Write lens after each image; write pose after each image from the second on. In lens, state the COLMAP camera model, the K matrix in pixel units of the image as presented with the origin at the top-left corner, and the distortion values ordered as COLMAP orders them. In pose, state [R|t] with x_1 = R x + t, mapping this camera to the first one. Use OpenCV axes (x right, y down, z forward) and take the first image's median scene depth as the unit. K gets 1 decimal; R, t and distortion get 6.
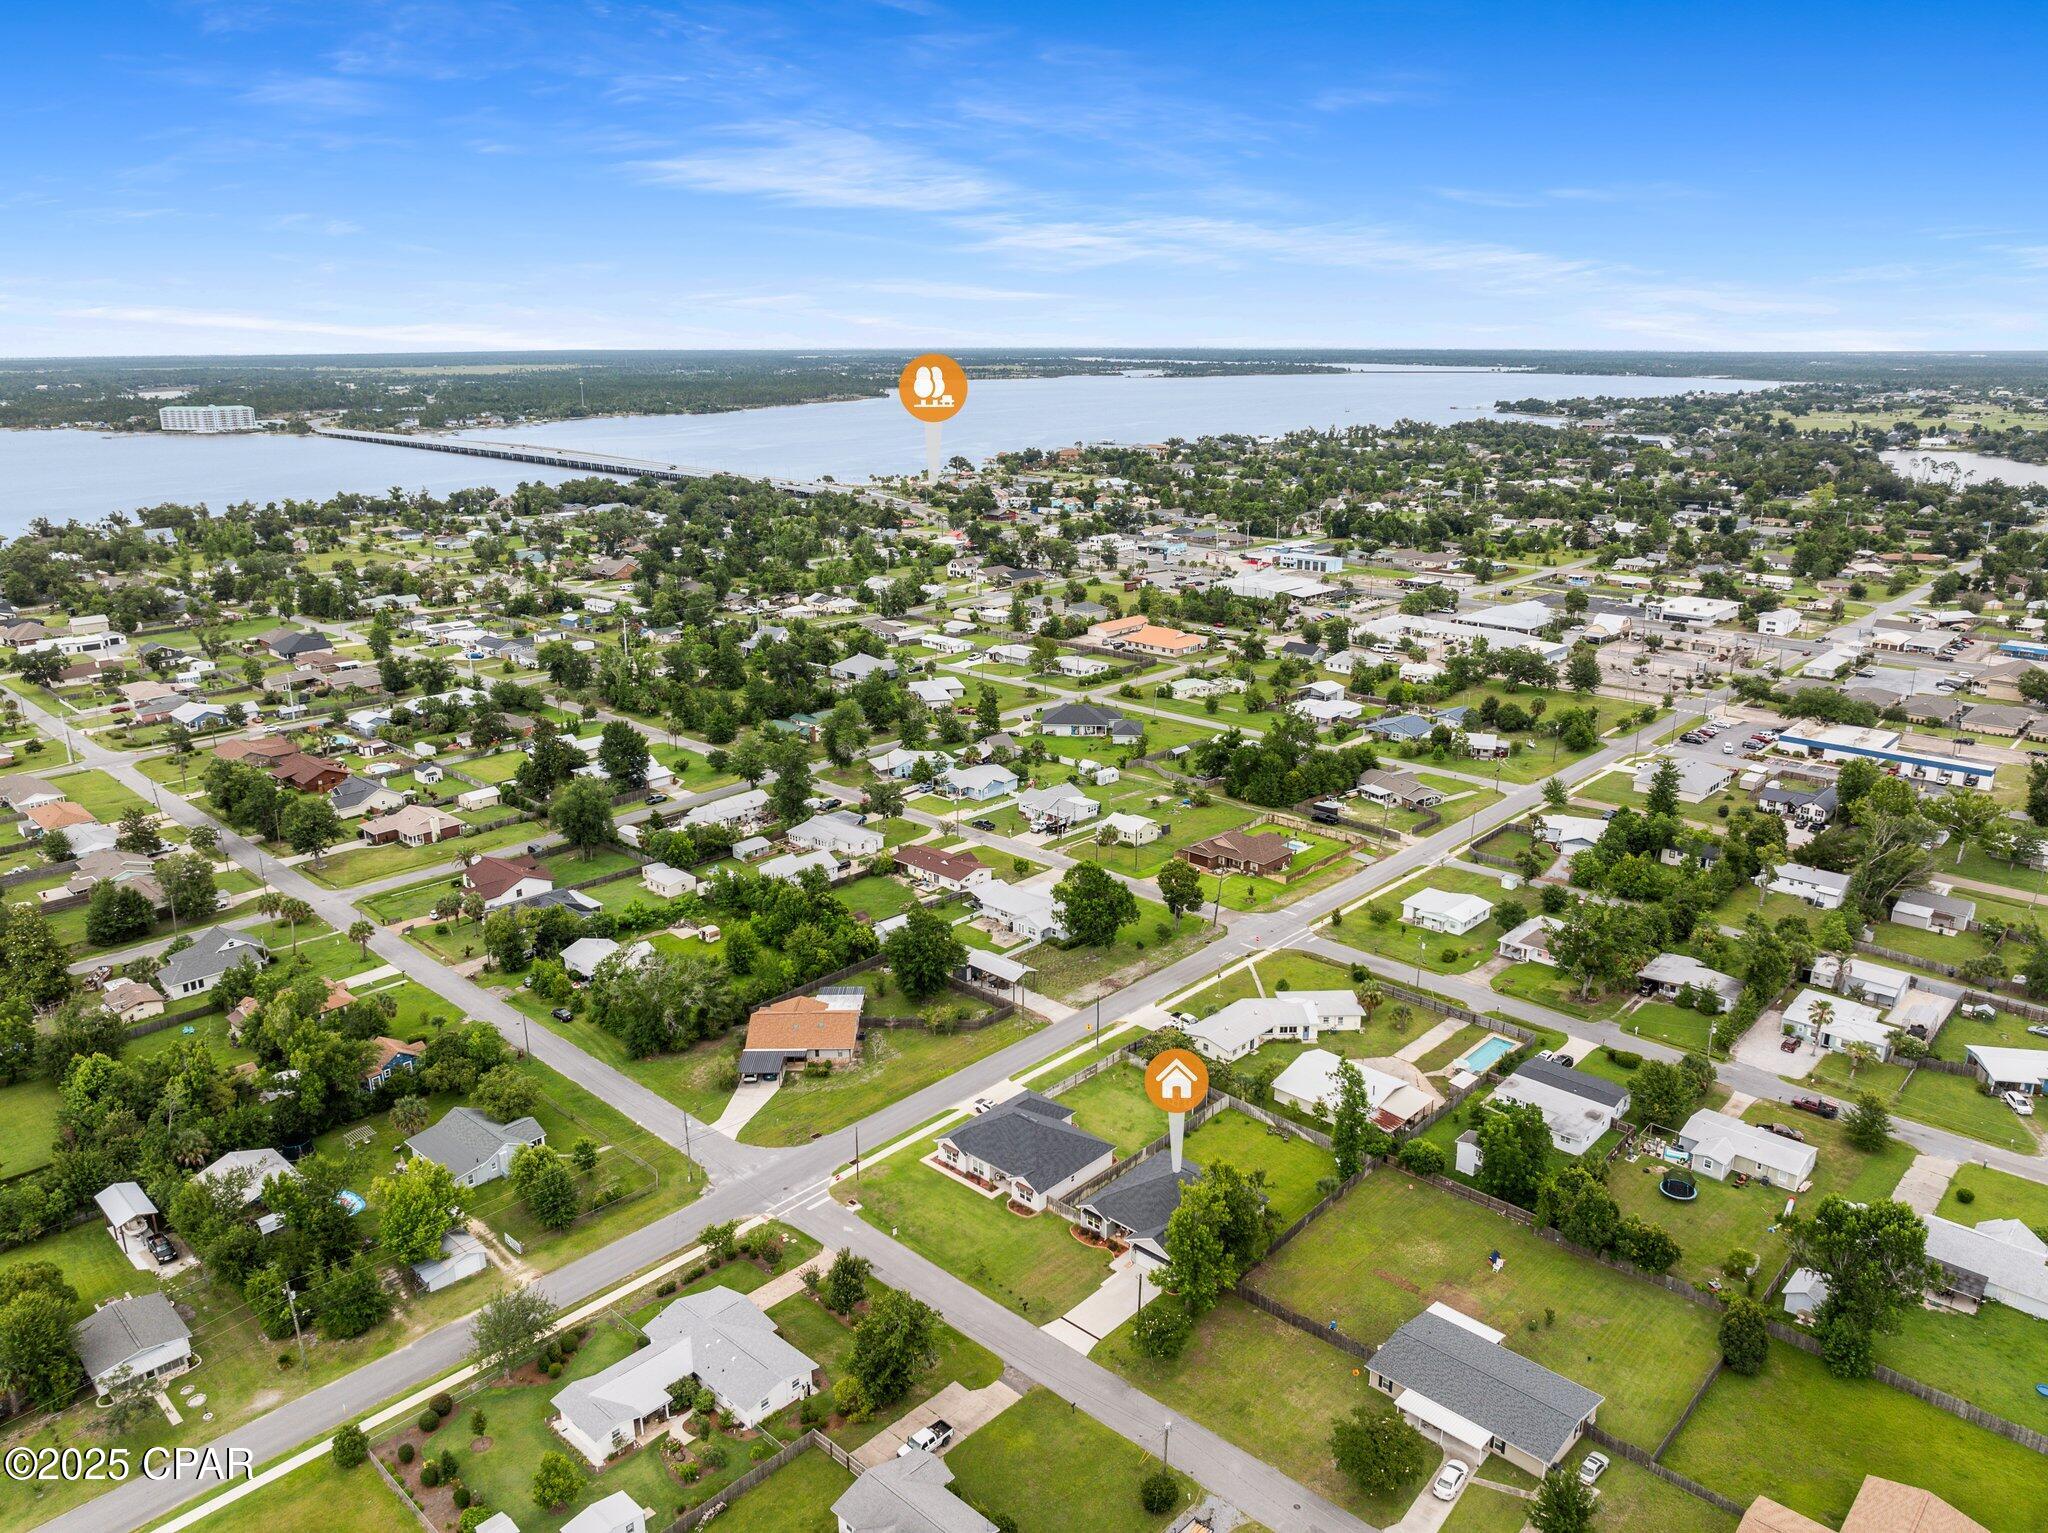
lens RADIAL K [[1457.0, 0, 1053.6], [0, 1457.0, 765.7], [0, 0, 1]] dist [-0.005384, -0.003687]
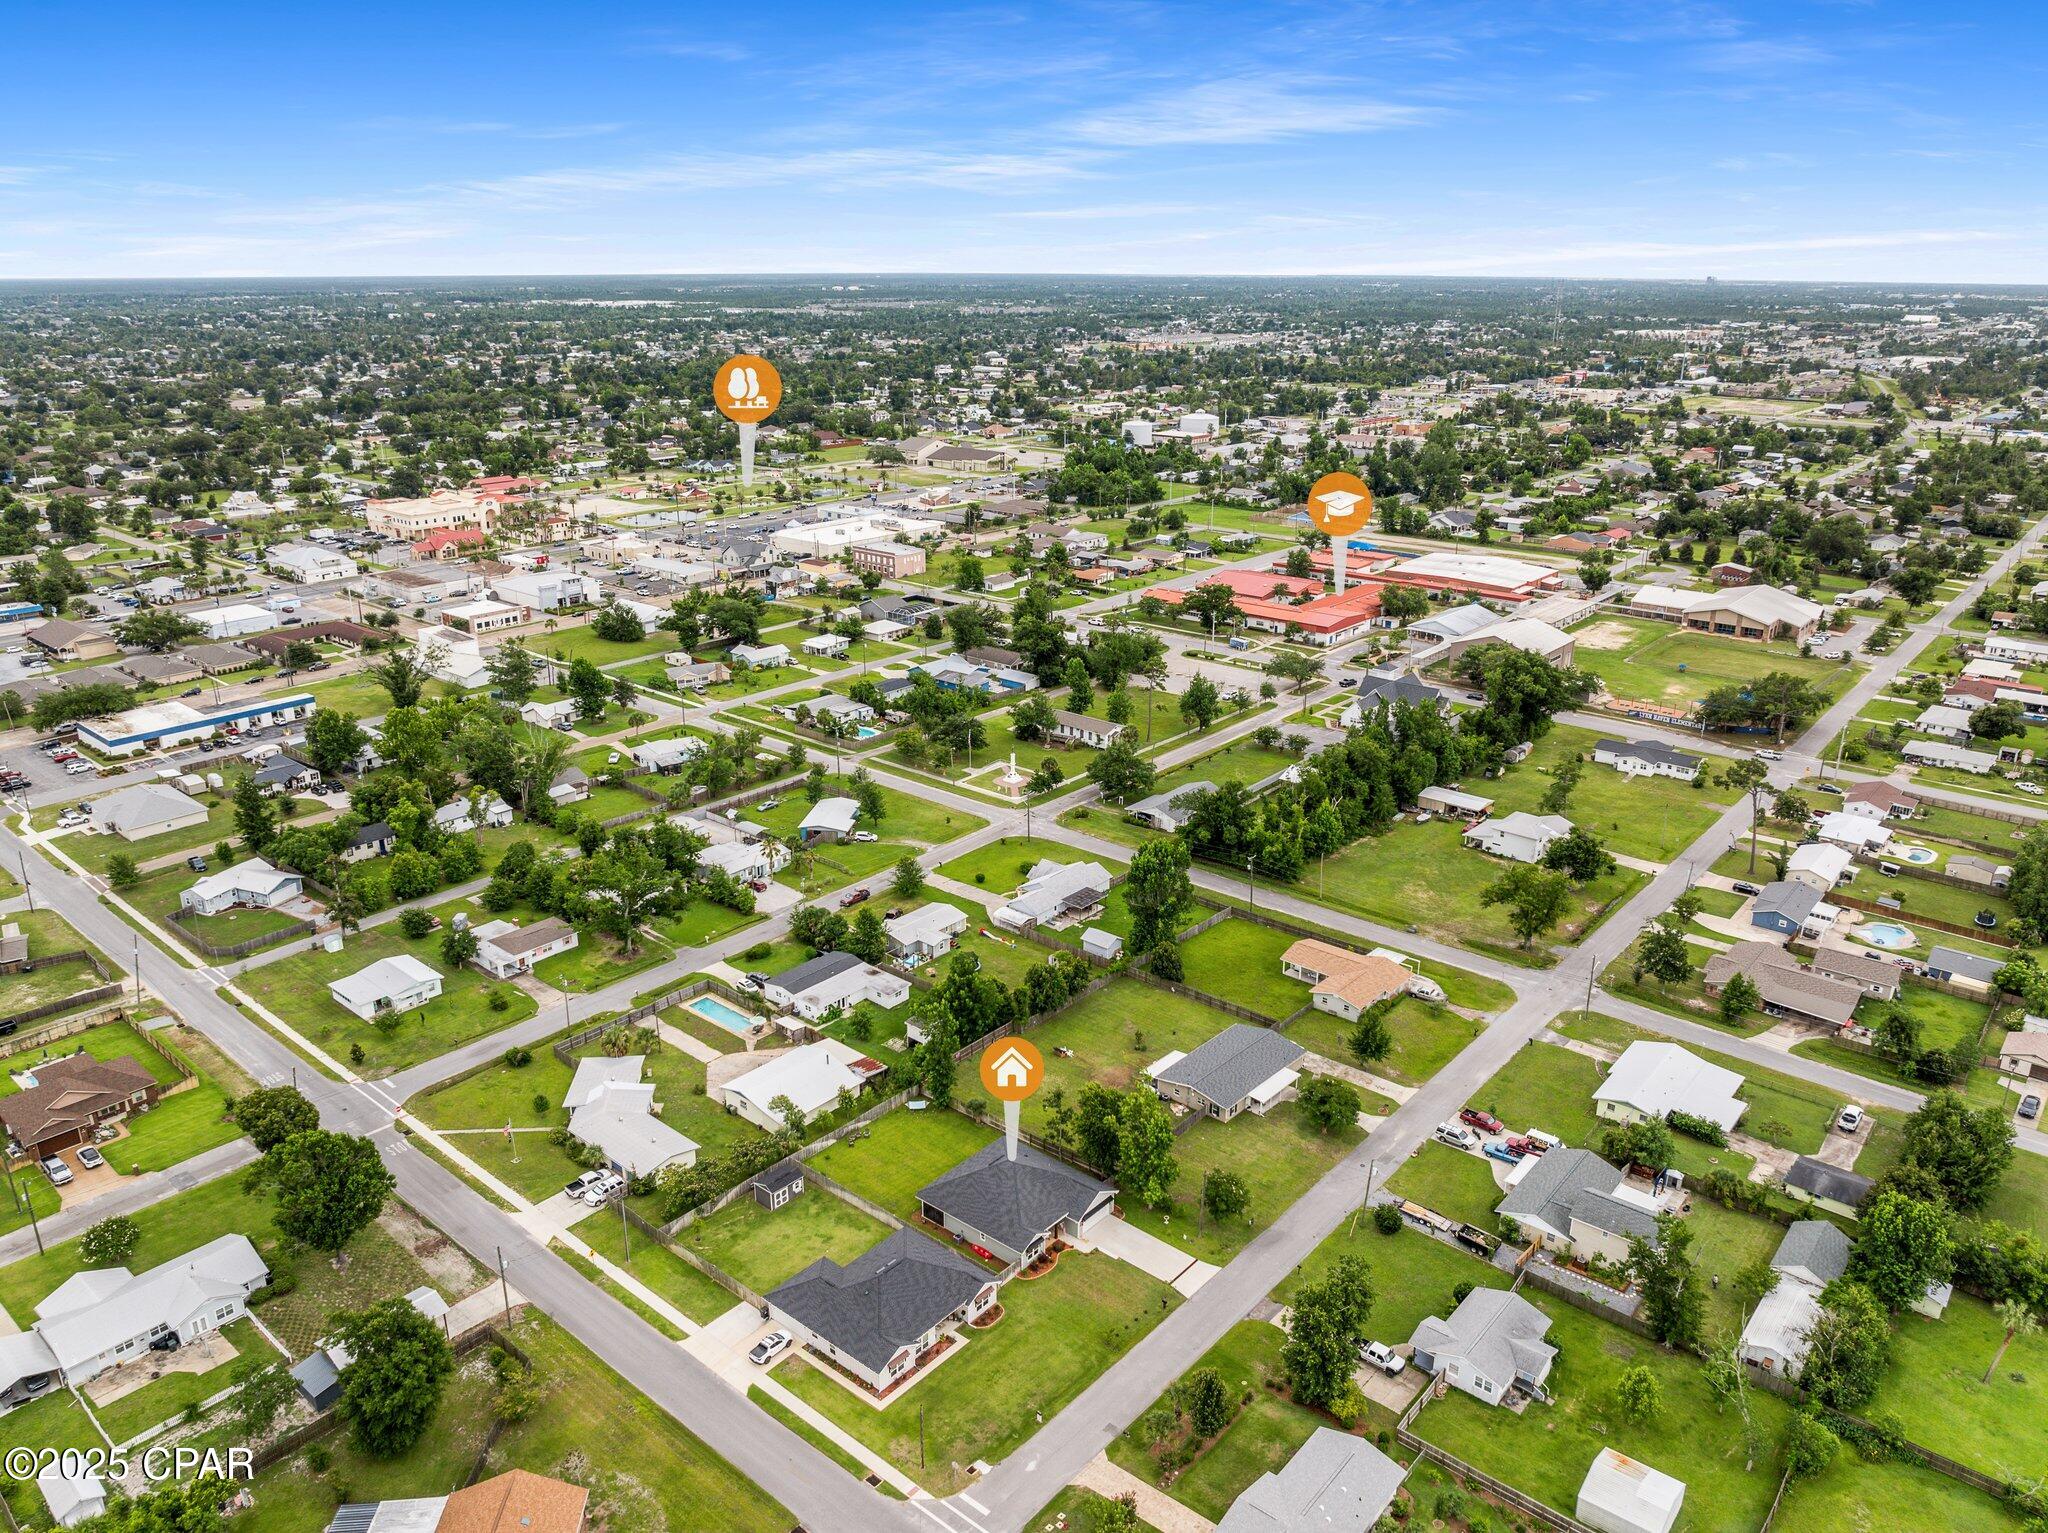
lens RADIAL K [[1457.0, 0, 1053.6], [0, 1457.0, 765.7], [0, 0, 1]] dist [-0.005384, -0.003687]
pose [[-0.035018, -0.327874, 0.944072, -0.615974], [0.284208, 0.902381, 0.323936, -0.222240], [-0.958123, 0.279656, 0.061585, 0.678142]]
